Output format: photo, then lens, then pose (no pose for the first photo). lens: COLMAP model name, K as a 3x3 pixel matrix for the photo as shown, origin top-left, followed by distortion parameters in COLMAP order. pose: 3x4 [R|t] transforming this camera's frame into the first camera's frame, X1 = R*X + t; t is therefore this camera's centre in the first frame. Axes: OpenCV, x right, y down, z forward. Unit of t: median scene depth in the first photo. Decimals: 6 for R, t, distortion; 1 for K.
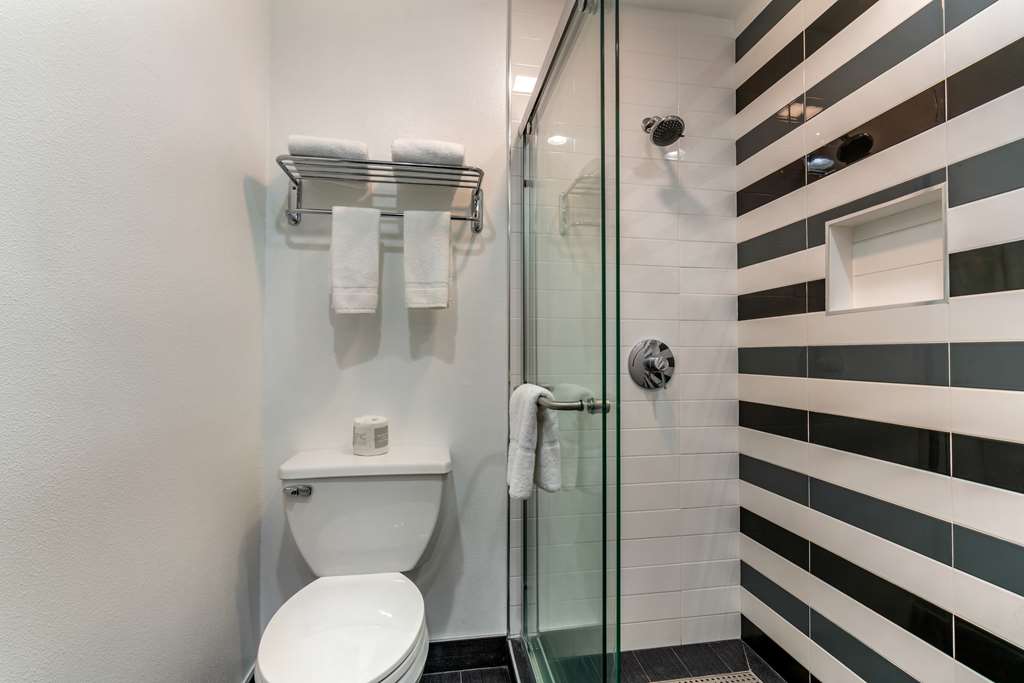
lens RADIAL K [[434.0, 0, 485.9], [0, 434.0, 333.1], [0, 0, 1]] dist [0.003049, 0.000159]
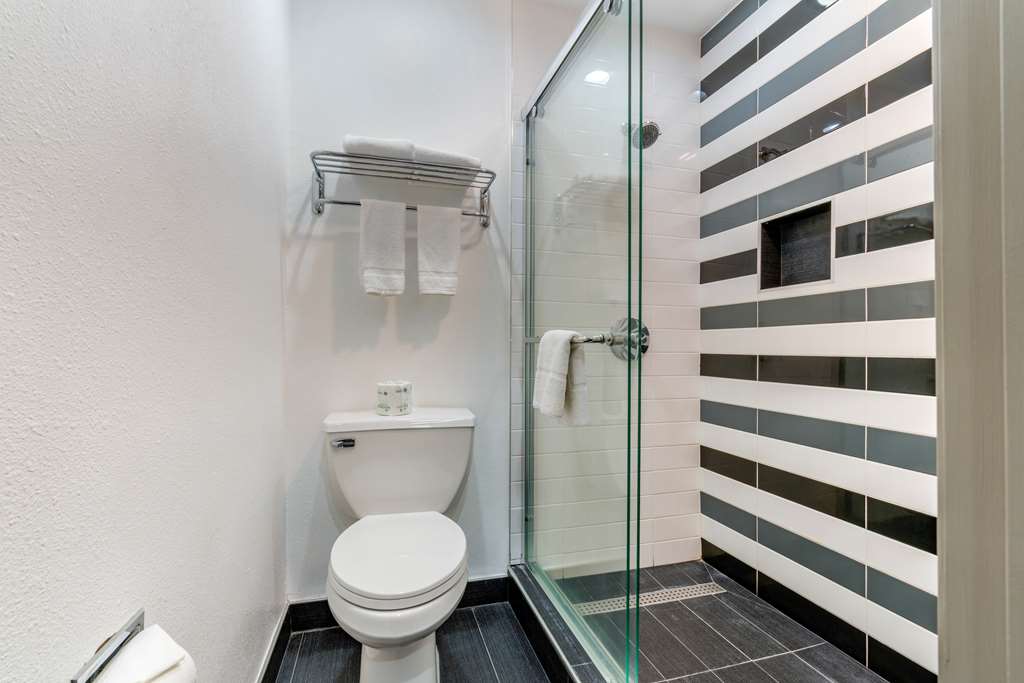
lens RADIAL K [[465.0, 0, 512.0], [0, 465.0, 341.5], [0, 0, 1]] dist [-0.000008, 0.000436]
pose [[0.989599, 0.000664, 0.143851, -0.134774], [-0.000326, 0.999997, -0.002369, 0.074797], [-0.143852, 0.002298, 0.989597, -0.227806]]
